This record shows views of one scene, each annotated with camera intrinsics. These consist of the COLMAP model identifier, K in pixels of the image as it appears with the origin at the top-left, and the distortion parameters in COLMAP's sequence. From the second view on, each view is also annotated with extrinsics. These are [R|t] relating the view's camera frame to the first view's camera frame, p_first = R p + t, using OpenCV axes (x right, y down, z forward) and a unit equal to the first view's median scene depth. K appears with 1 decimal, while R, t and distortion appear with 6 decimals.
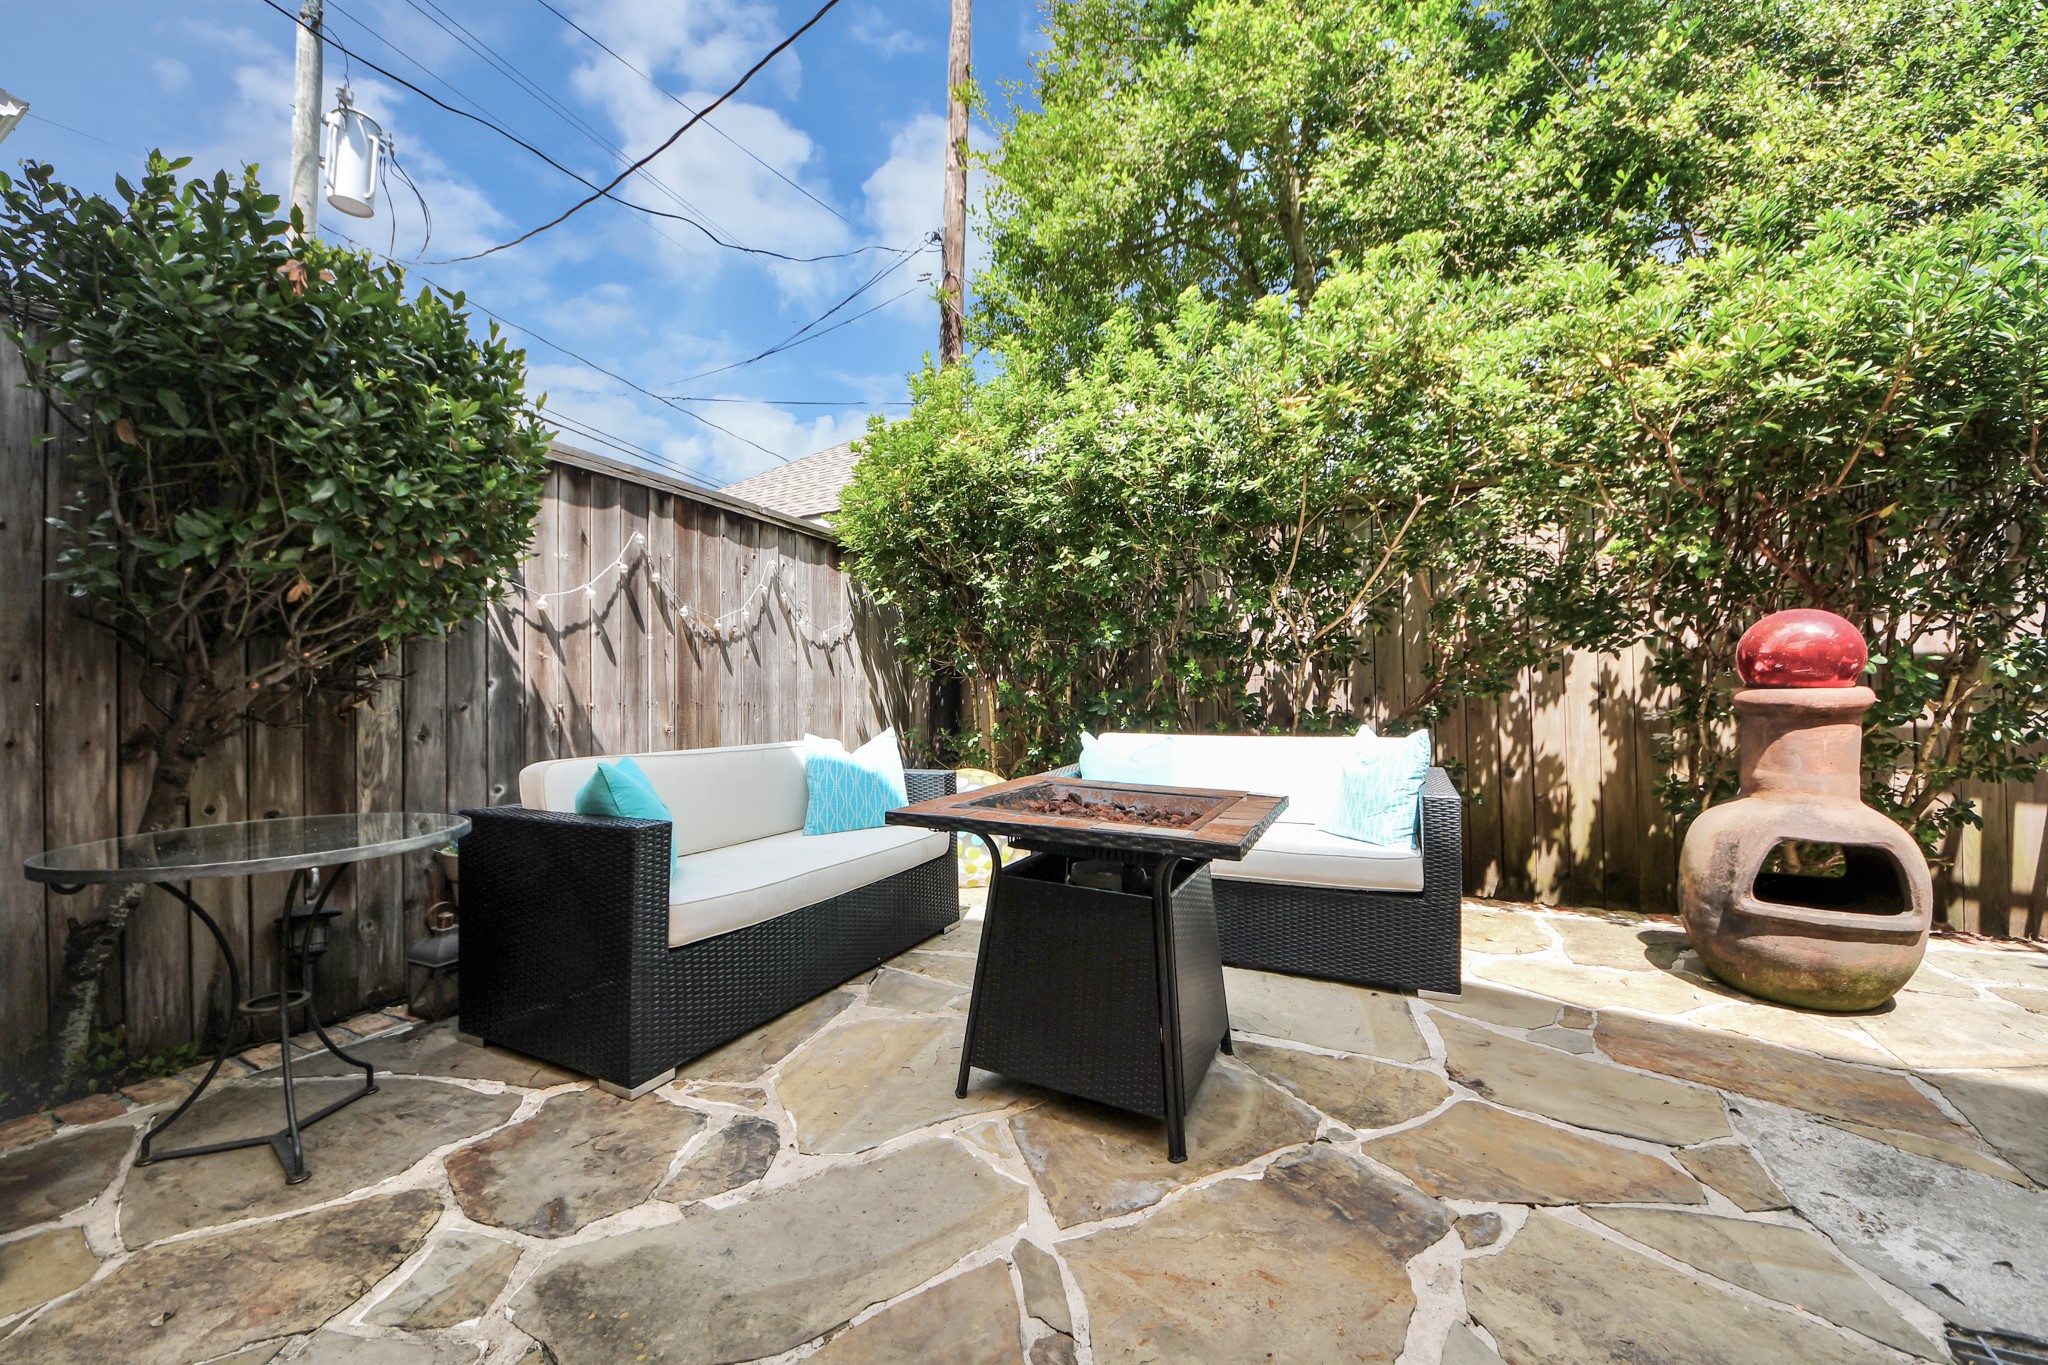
lens RADIAL K [[752.4, 0, 1019.6], [0, 752.4, 695.7], [0, 0, 1]] dist [0.054057, -0.030440]
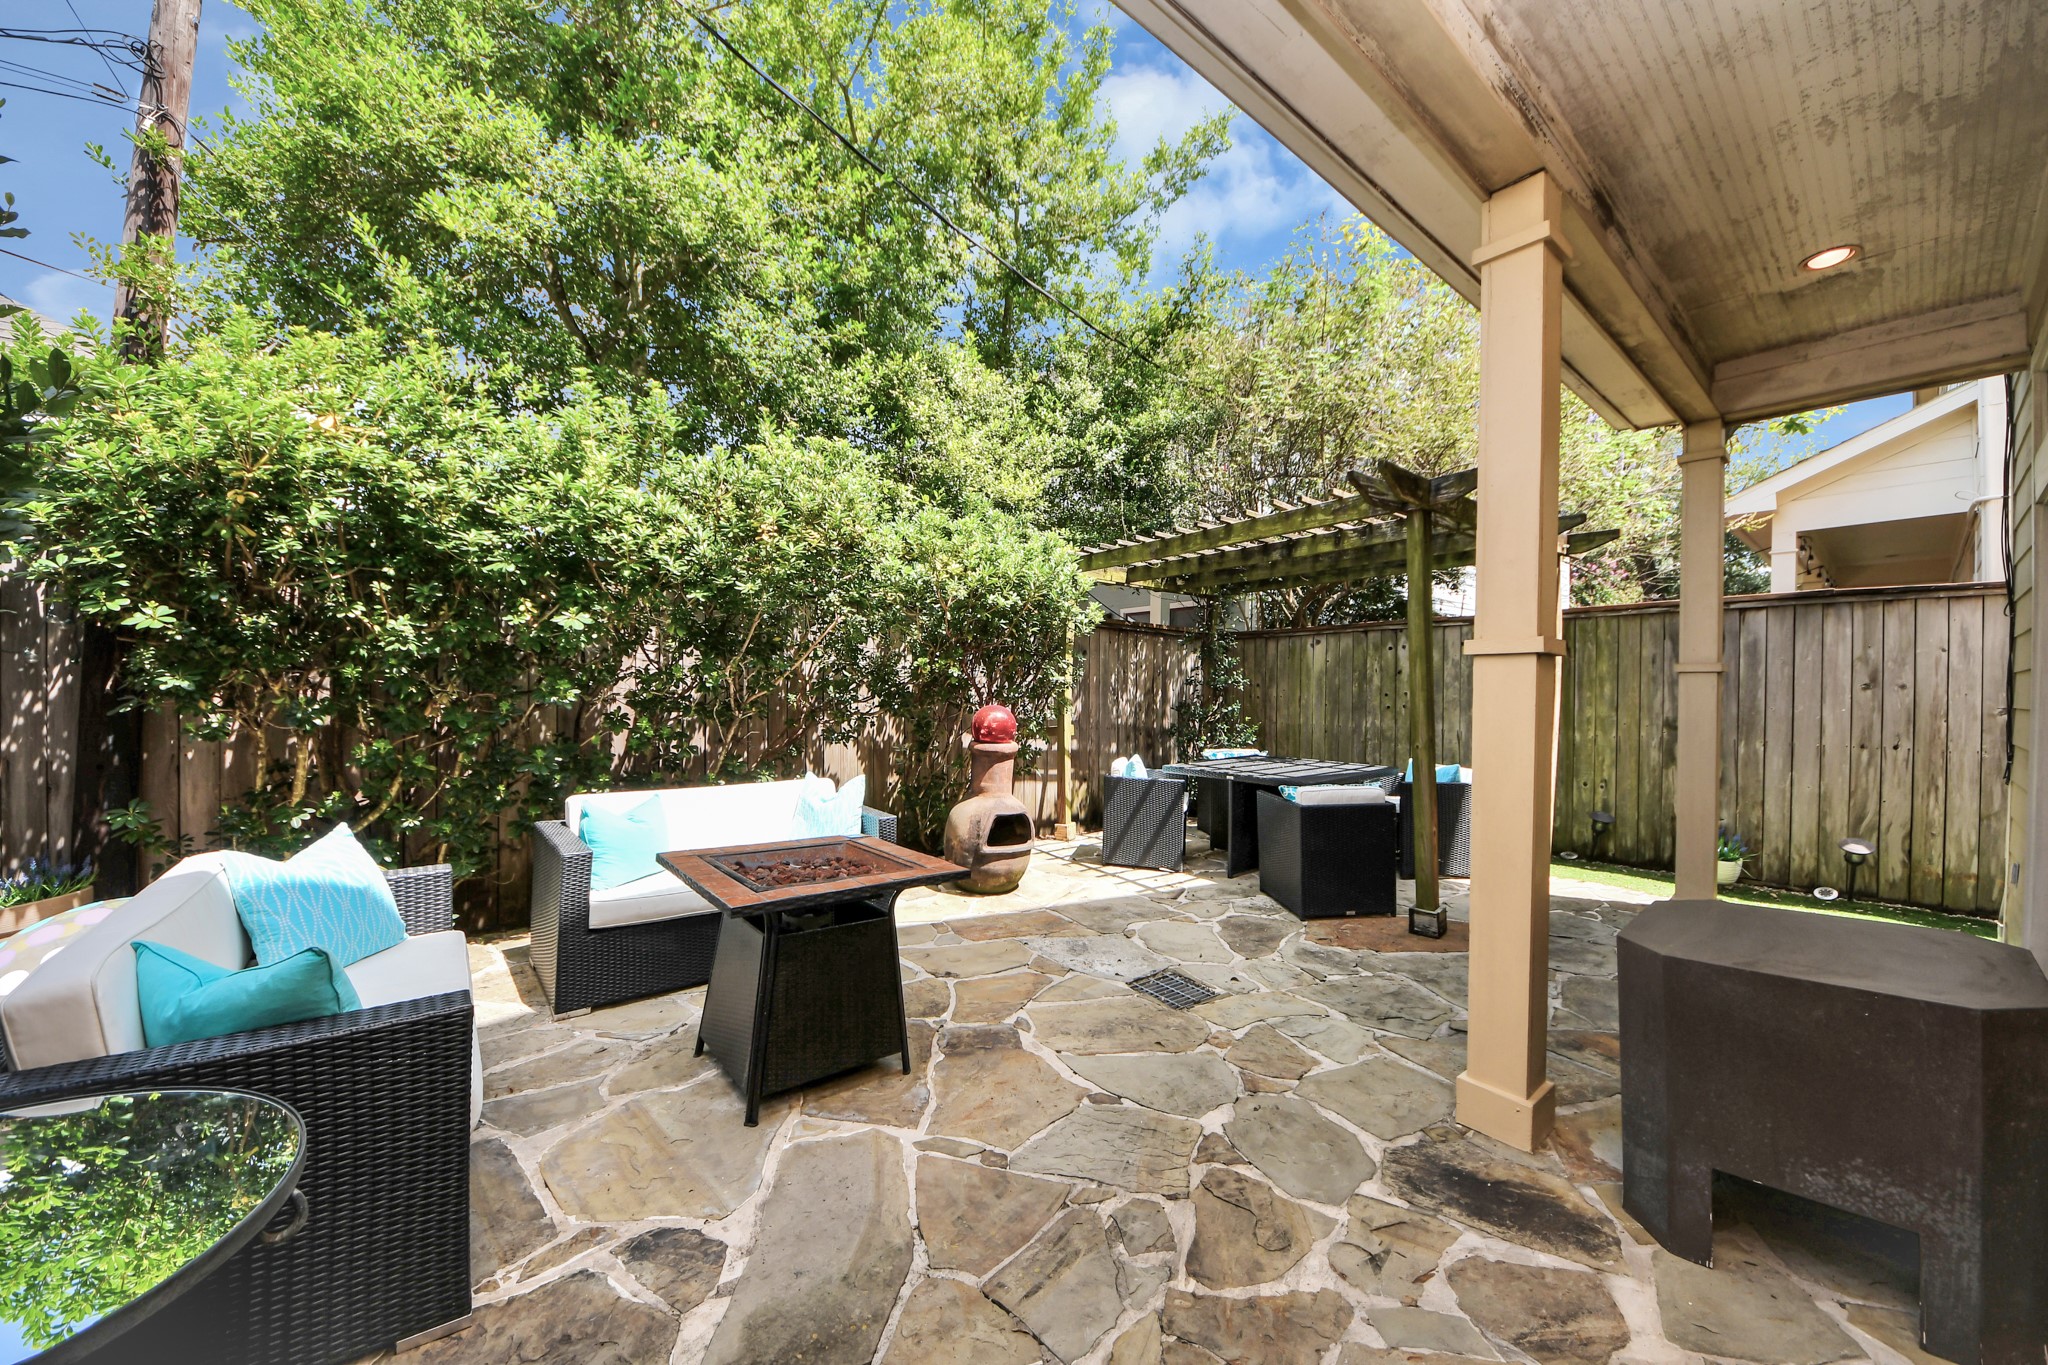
lens RADIAL K [[752.4, 0, 1019.6], [0, 752.4, 695.7], [0, 0, 1]] dist [0.054057, -0.030440]
pose [[0.406529, 0.005982, 0.913618, -0.927965], [-0.020203, 0.999793, 0.002444, -0.157332], [-0.913415, -0.019451, 0.406565, 0.112272]]
